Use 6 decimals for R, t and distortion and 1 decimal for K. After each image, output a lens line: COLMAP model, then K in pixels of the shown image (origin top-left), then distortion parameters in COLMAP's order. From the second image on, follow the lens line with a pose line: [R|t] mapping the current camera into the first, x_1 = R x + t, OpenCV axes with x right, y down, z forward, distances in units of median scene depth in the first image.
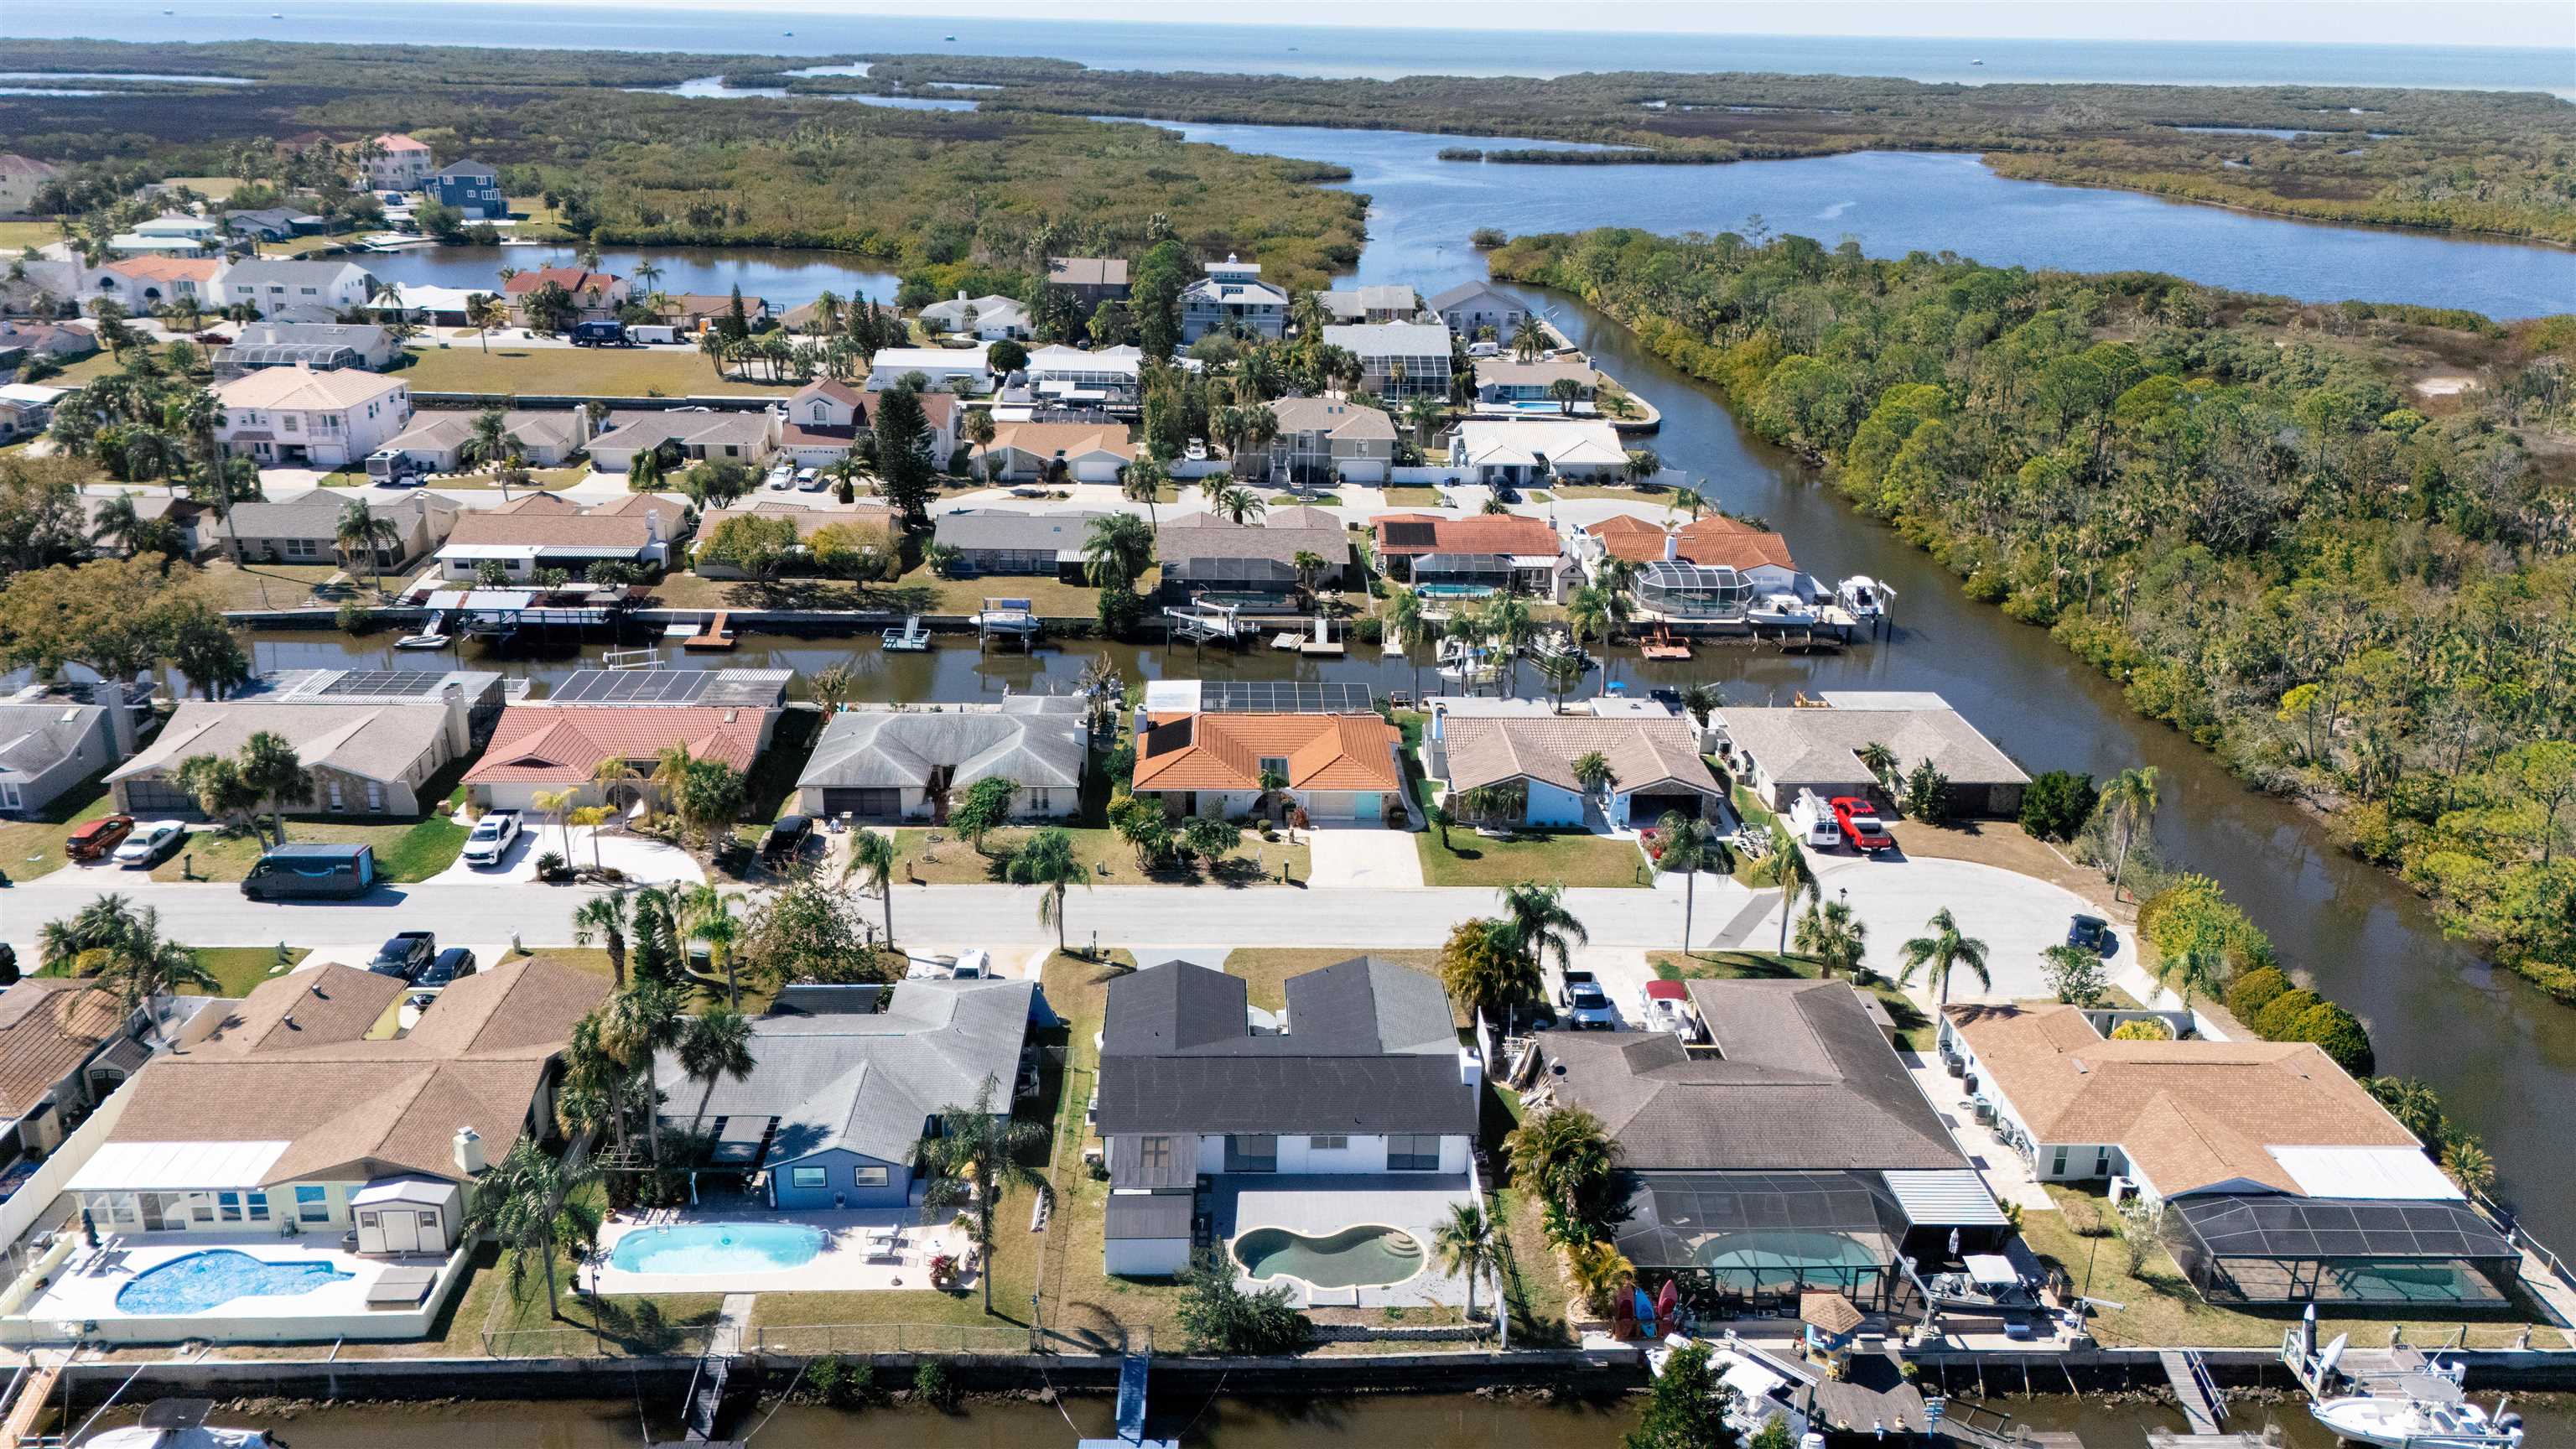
lens RADIAL K [[1880.1, 0, 1288.0], [0, 1880.1, 724.5], [0, 0, 1]] dist [0.074035, -0.080657]
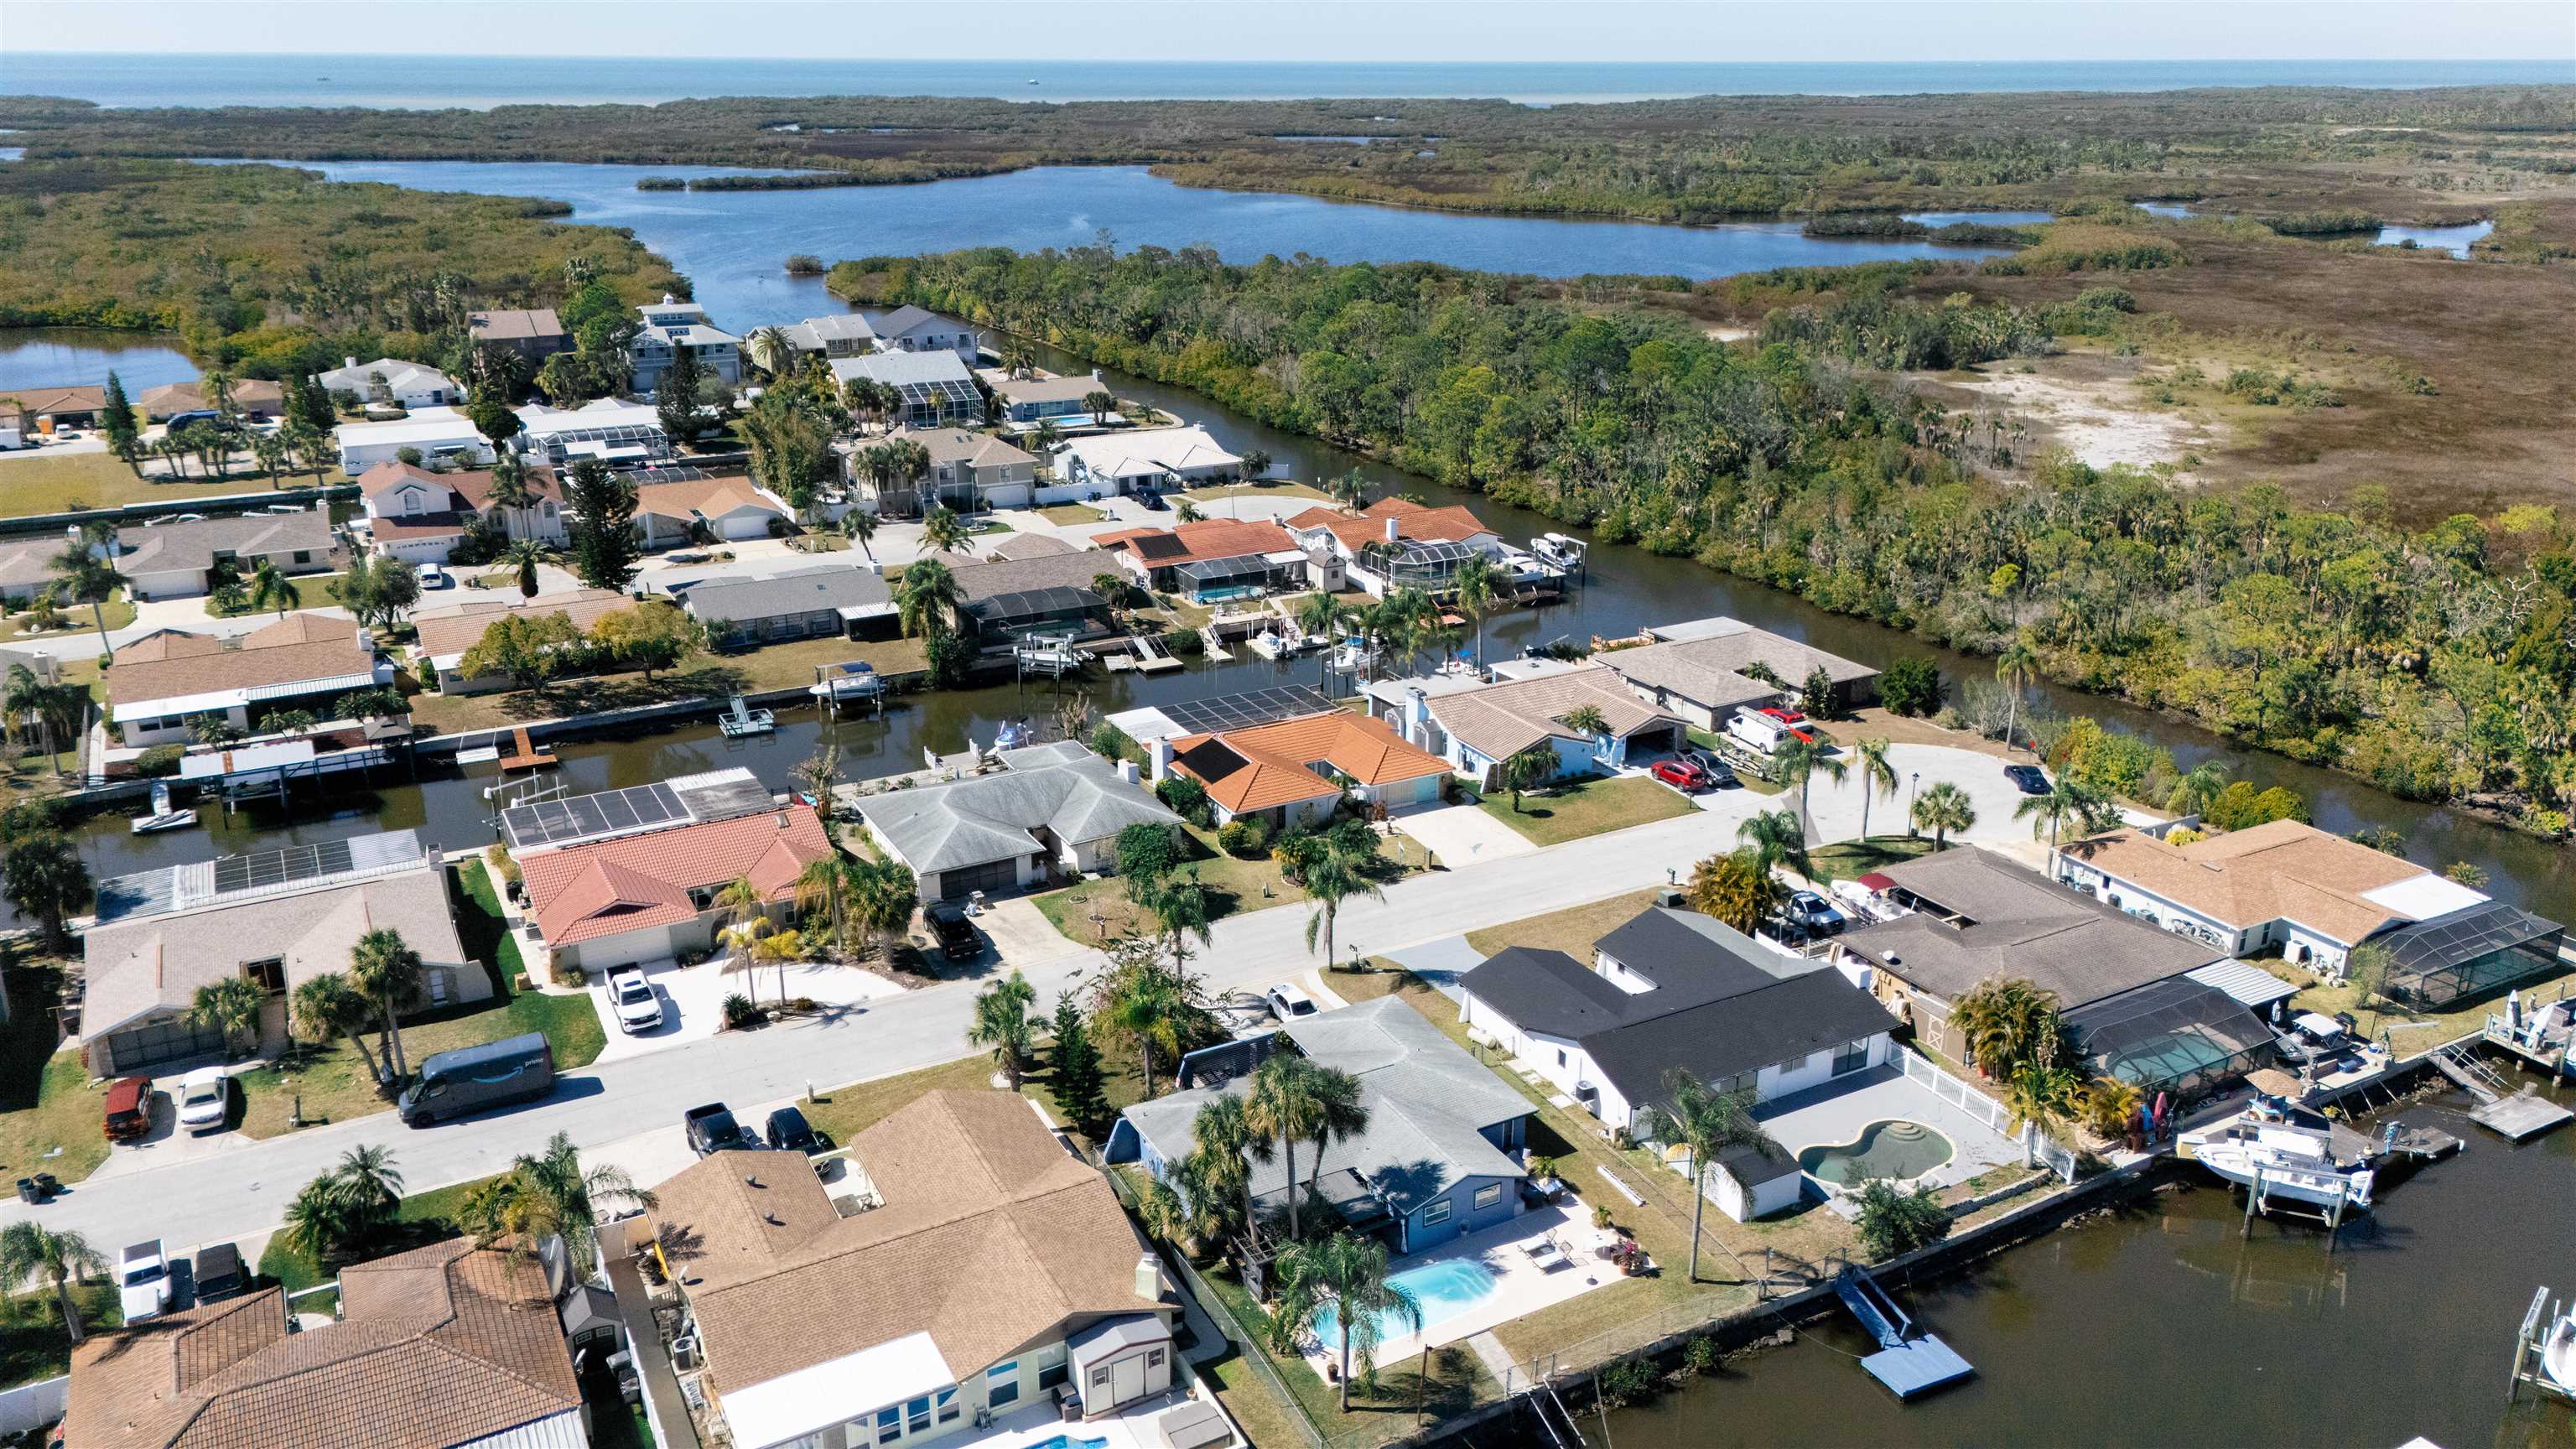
lens RADIAL K [[1831.9, 0, 1288.0], [0, 1831.9, 724.5], [0, 0, 1]] dist [0.051474, -0.051025]
pose [[0.899553, -0.165678, 0.404171, -0.322806], [0.166543, 0.985472, 0.033294, -0.029541], [-0.403816, 0.037362, 0.914077, 0.064486]]
